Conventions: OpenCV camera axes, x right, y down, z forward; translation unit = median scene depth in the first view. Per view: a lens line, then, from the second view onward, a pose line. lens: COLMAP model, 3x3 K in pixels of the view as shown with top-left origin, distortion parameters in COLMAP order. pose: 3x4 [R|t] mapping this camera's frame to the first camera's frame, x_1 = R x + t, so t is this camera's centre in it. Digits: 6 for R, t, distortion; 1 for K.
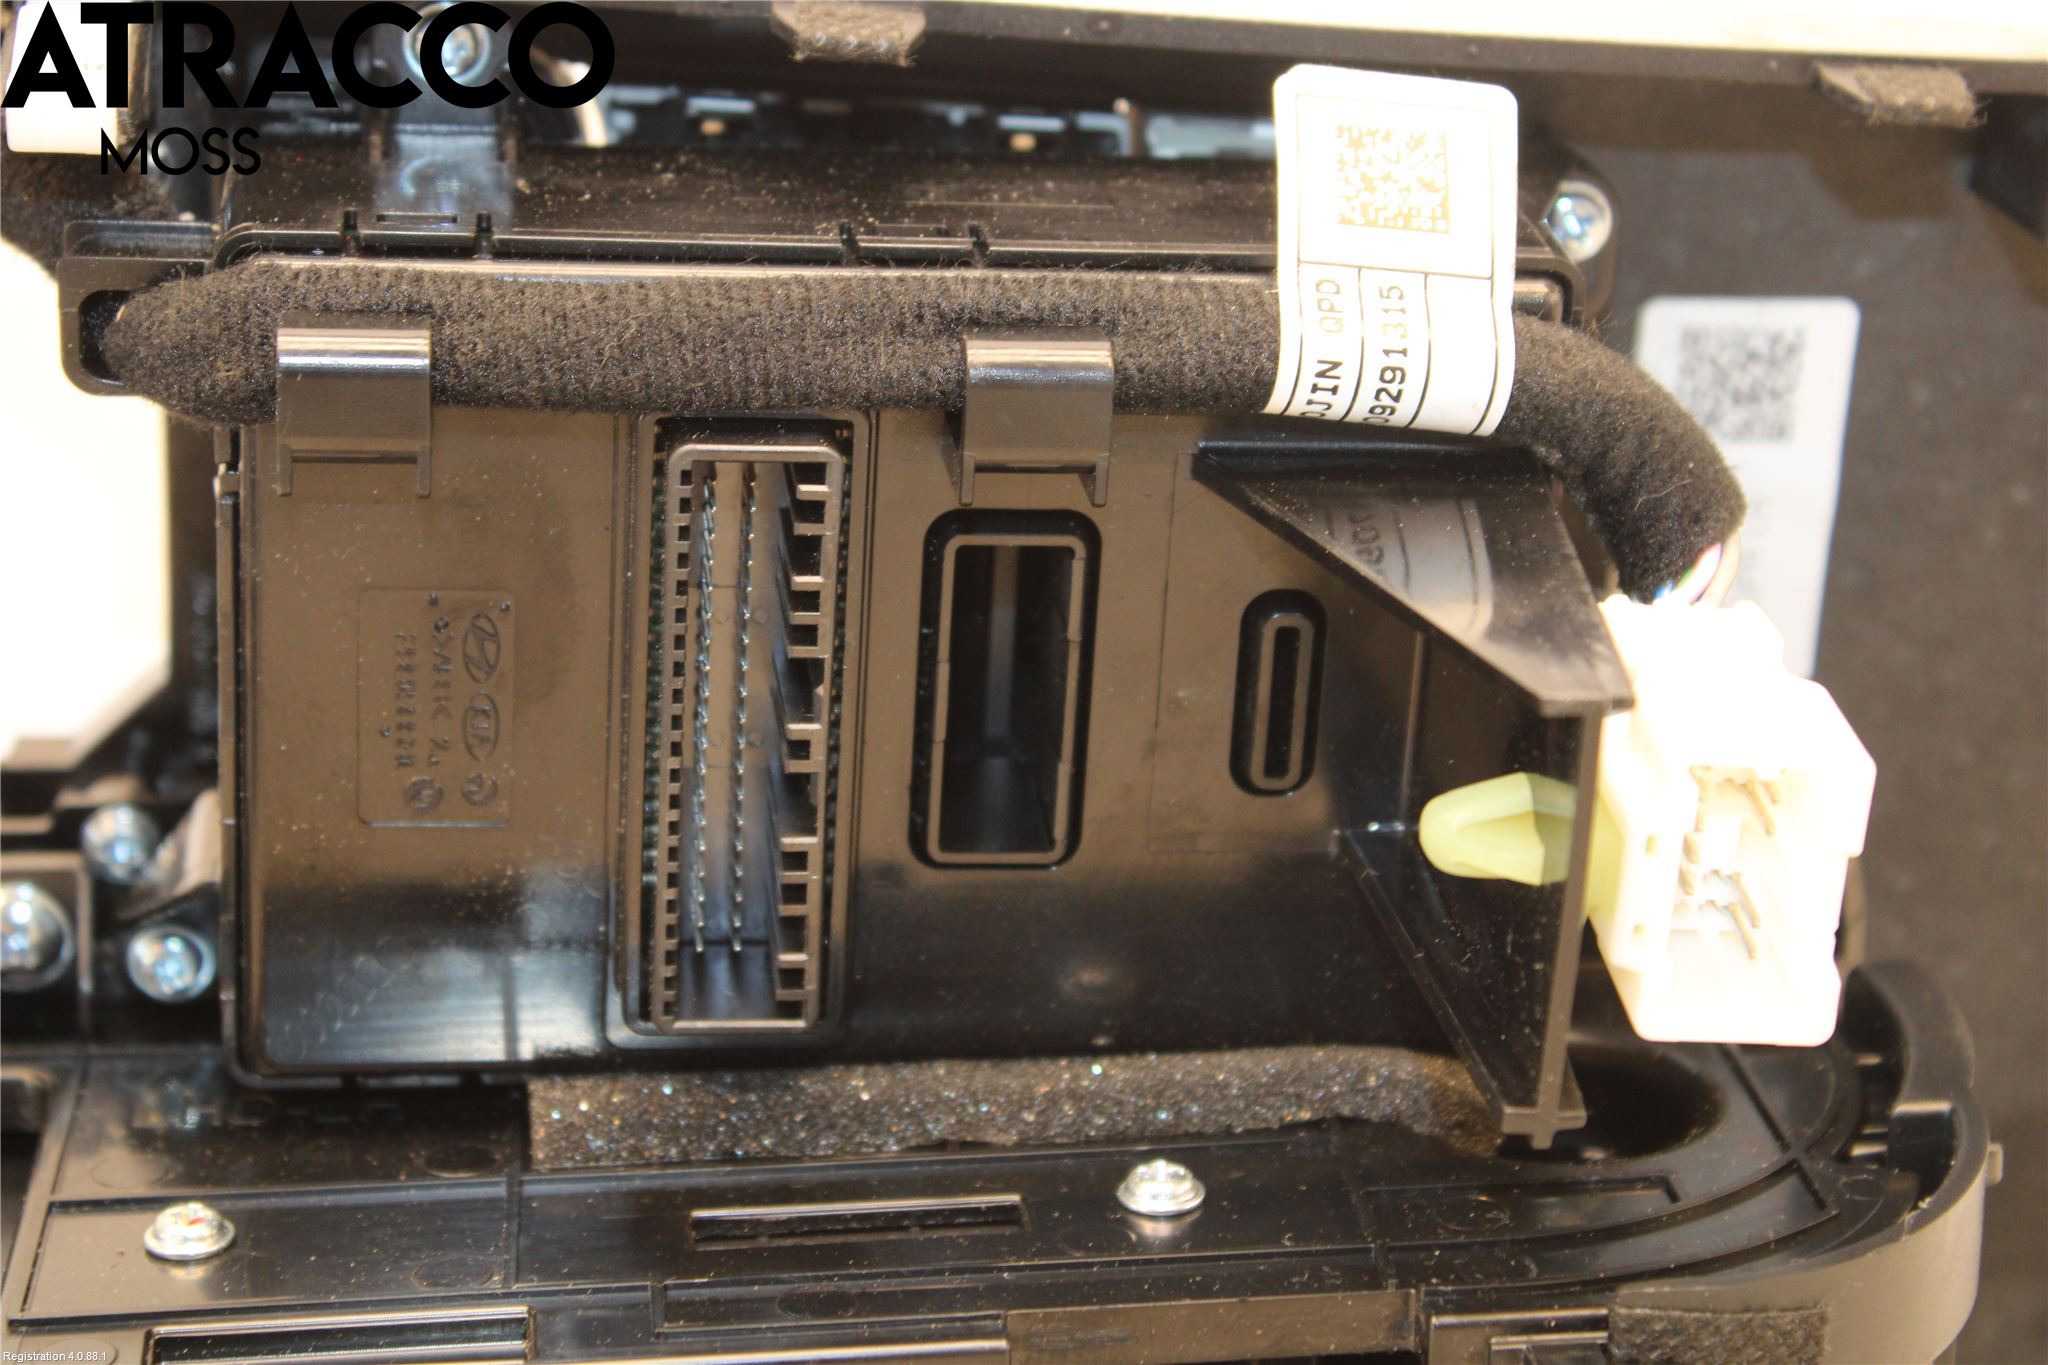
lens RADIAL K [[4598.4, 0, 1024.2], [0, 4598.4, 679.9], [0, 0, 1]] dist [0.106723, 0.000000]
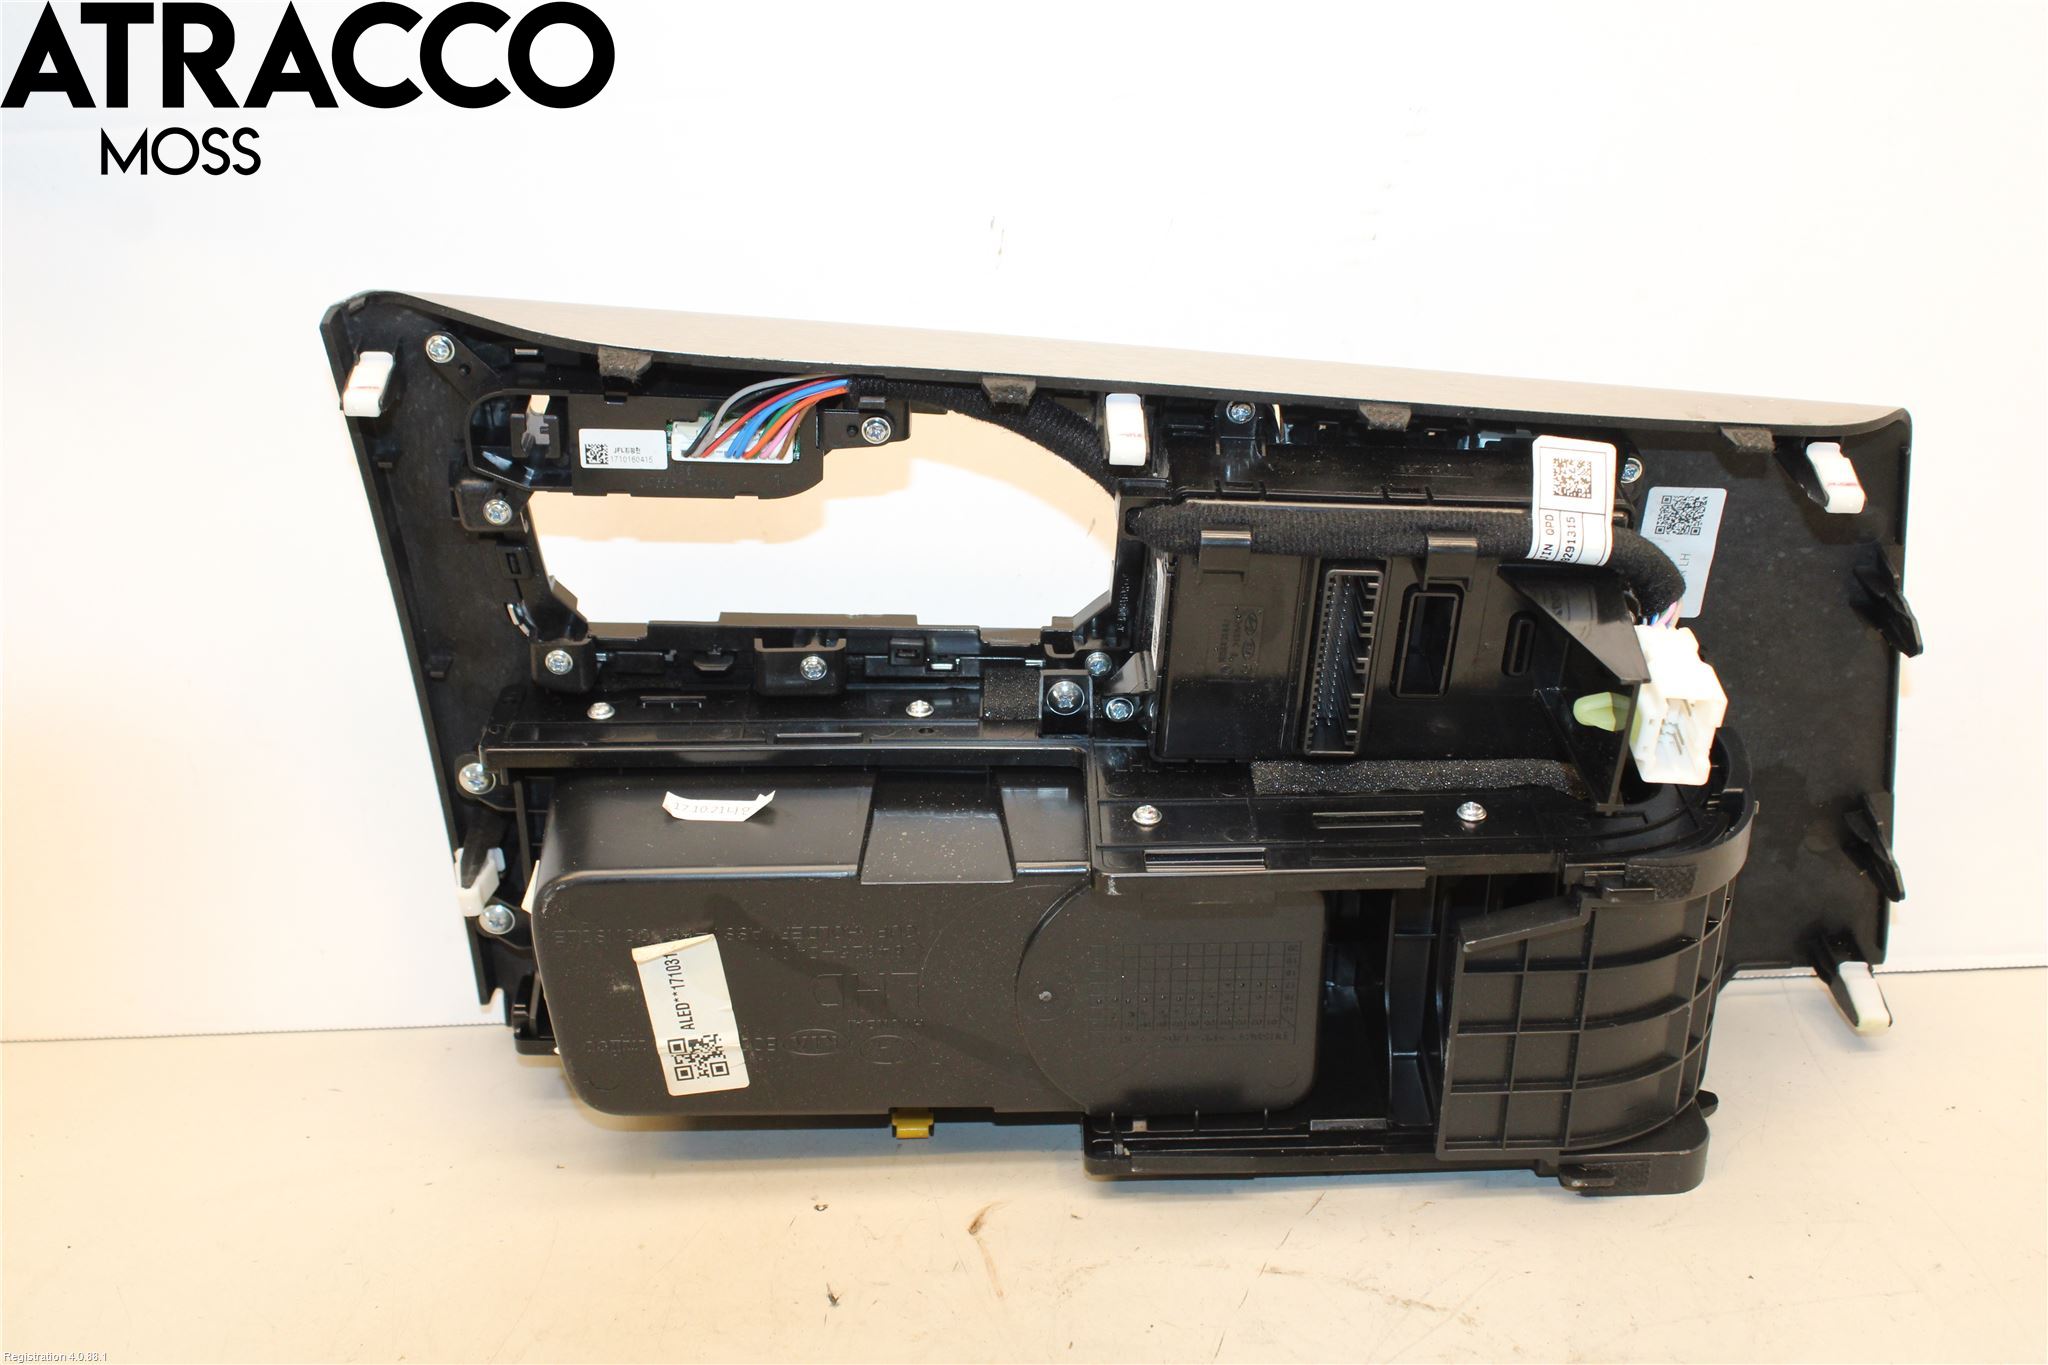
lens RADIAL K [[2596.8, 0, 1020.8], [0, 2596.8, 686.0], [0, 0, 1]] dist [-0.069885, 0.000000]
pose [[0.997137, 0.036321, -0.066328, -0.154572], [-0.025705, 0.987671, 0.154418, -0.222444], [0.071119, -0.152271, 0.985777, -0.656692]]
